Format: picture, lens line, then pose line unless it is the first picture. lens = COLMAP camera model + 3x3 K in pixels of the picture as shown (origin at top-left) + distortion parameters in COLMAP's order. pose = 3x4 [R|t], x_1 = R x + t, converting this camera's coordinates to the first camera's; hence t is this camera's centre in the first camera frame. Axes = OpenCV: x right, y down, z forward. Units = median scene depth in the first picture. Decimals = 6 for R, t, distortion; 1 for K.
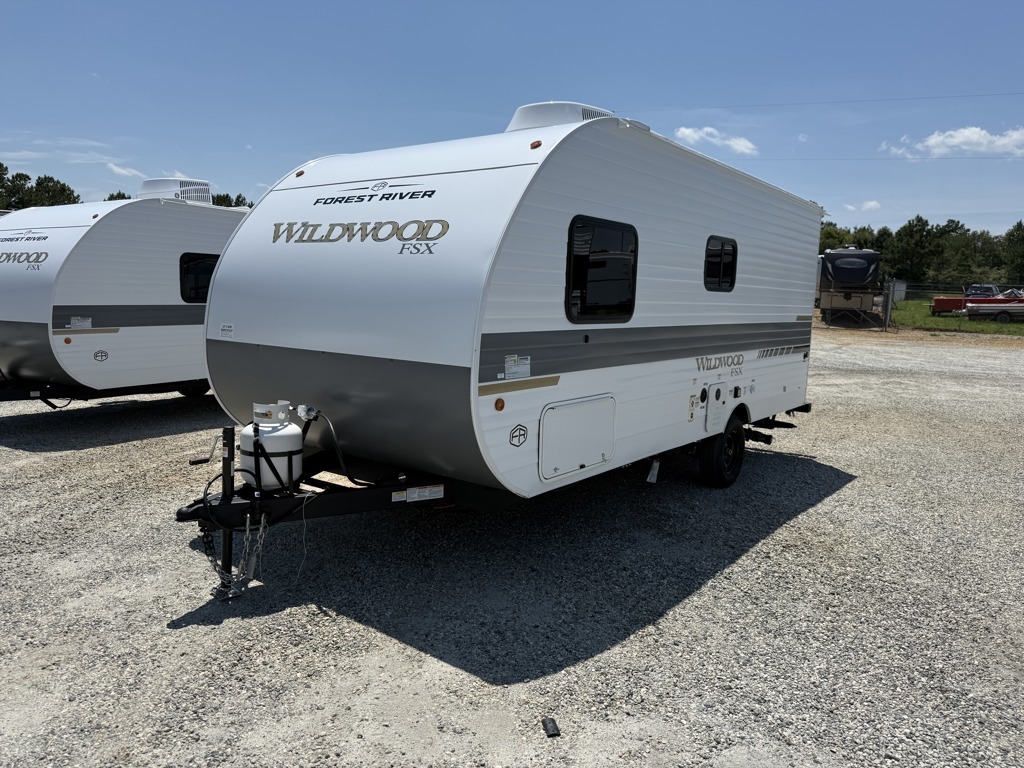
lens RADIAL K [[720.8, 0, 512.0], [0, 720.8, 384.0], [0, 0, 1]] dist [0.084624, -0.113461]
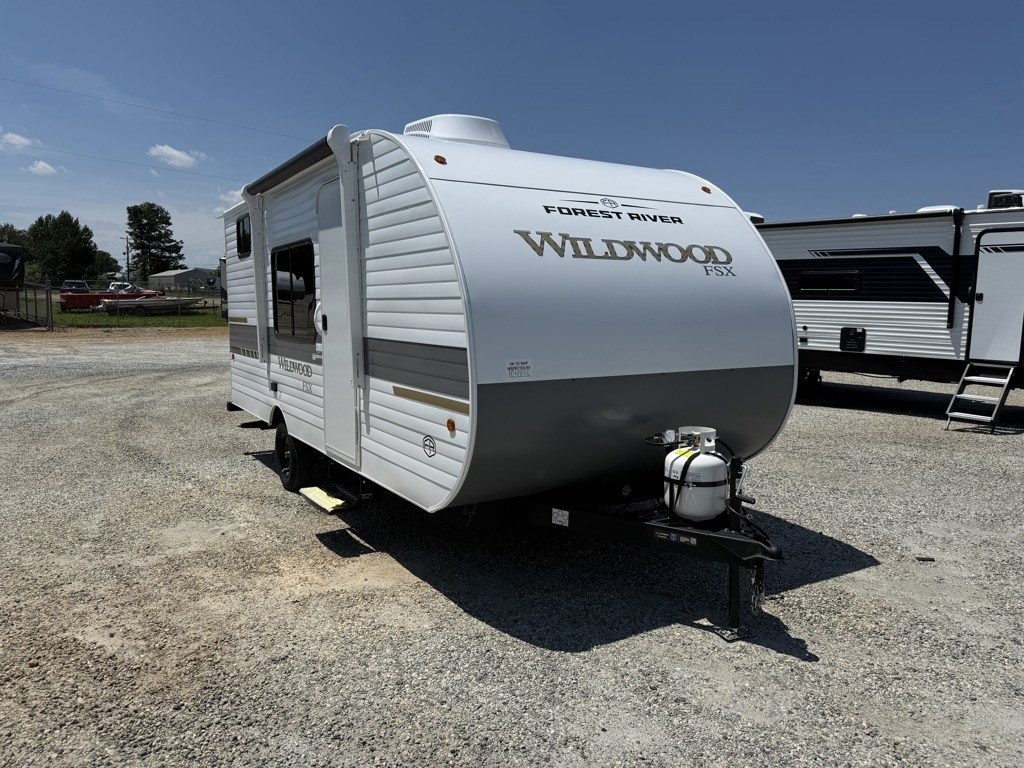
lens RADIAL K [[727.2, 0, 509.9], [0, 727.2, 375.2], [0, 0, 1]] dist [0.007859, -0.001069]
pose [[0.362915, -0.123412, 0.923614, -1.208454], [0.126073, 0.988580, 0.082555, -0.146001], [-0.923254, 0.086482, 0.374329, 0.805404]]
